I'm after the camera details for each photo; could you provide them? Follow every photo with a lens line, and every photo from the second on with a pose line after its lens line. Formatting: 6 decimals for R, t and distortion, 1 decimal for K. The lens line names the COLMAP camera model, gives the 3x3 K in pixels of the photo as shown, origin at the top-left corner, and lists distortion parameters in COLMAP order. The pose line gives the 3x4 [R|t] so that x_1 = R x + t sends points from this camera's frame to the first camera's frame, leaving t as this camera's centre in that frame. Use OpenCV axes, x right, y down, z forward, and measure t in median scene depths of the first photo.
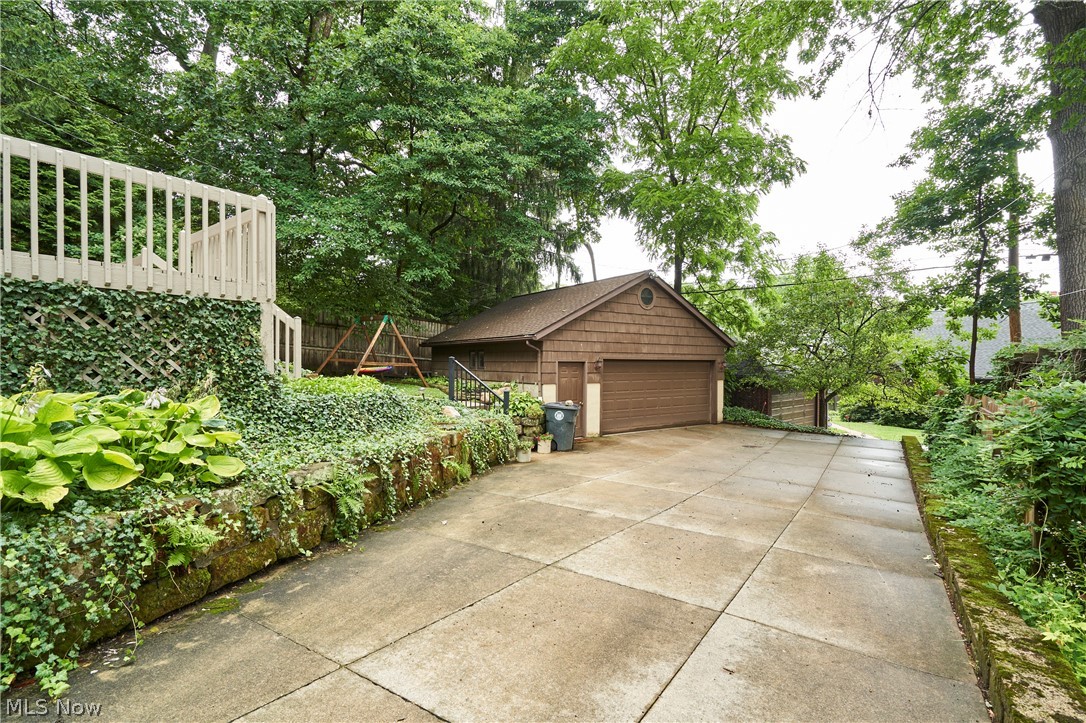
lens RADIAL K [[496.2, 0, 543.3], [0, 496.2, 361.6], [0, 0, 1]] dist [-0.001751, -0.000238]
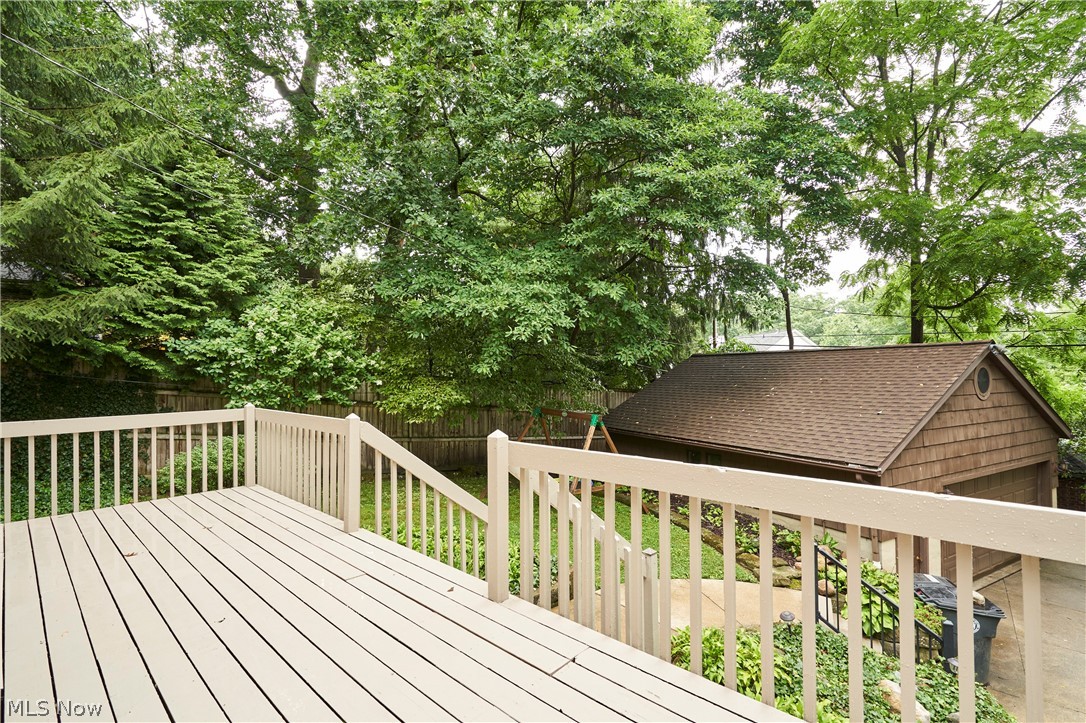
lens RADIAL K [[496.2, 0, 542.4], [0, 496.2, 363.0], [0, 0, 1]] dist [-0.001751, -0.000238]
pose [[0.995486, -0.017217, -0.093334, -0.354151], [0.015489, 0.999696, -0.019206, -0.169688], [0.093637, 0.017673, 0.995450, 0.320689]]
